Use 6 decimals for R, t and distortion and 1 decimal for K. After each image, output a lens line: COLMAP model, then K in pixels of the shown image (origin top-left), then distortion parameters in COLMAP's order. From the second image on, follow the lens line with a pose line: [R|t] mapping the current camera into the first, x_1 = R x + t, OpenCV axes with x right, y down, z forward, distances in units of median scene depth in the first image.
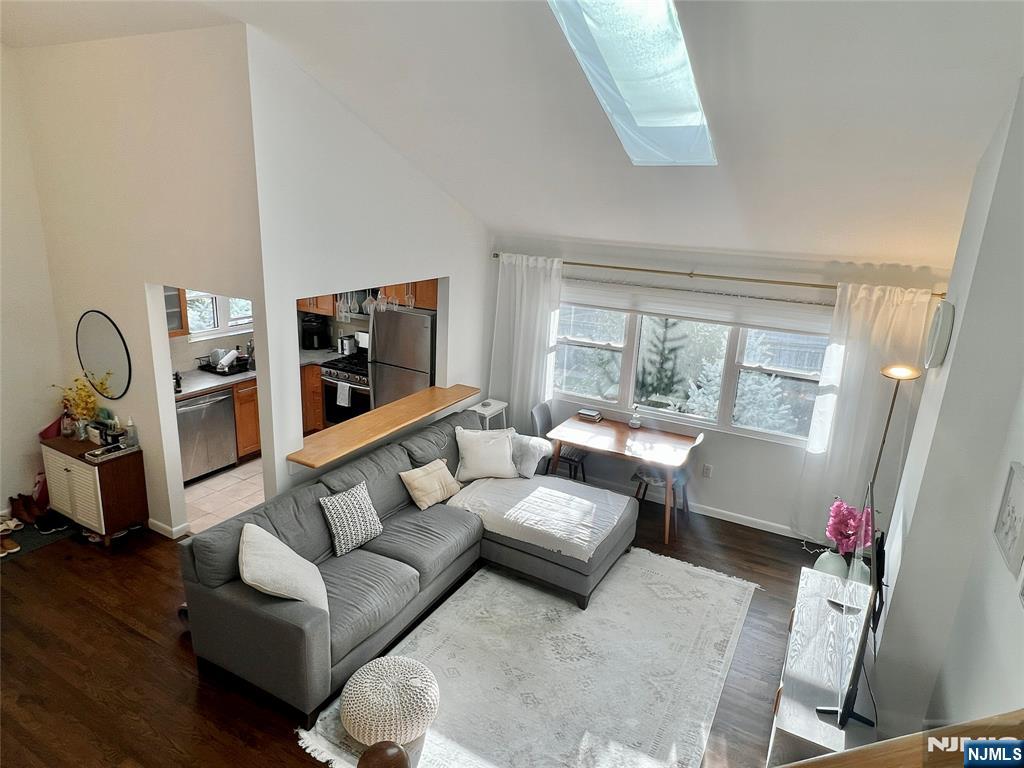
lens RADIAL K [[588.6, 0, 516.3], [0, 588.6, 385.5], [0, 0, 1]] dist [-0.011175, 0.004469]
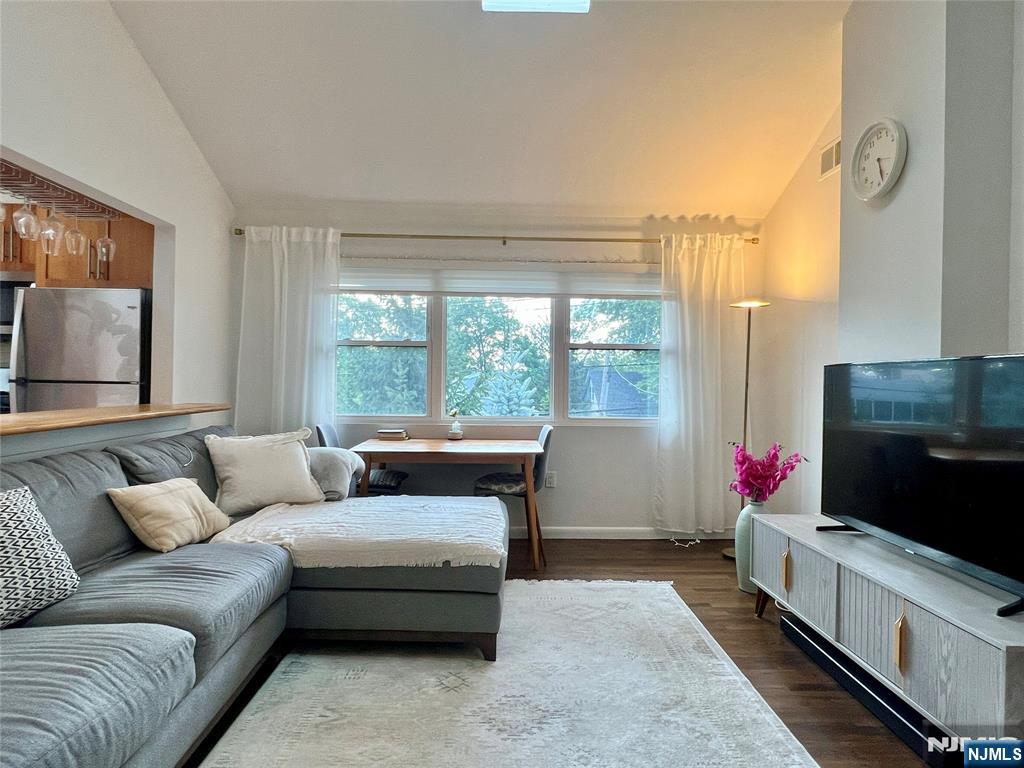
lens RADIAL K [[588.6, 0, 507.8], [0, 588.6, 383.0], [0, 0, 1]] dist [-0.011175, 0.004469]
pose [[0.875796, -0.041908, 0.480859, -0.131903], [0.160030, 0.965088, -0.207354, 0.214373], [-0.455381, 0.258551, 0.851927, 0.377887]]
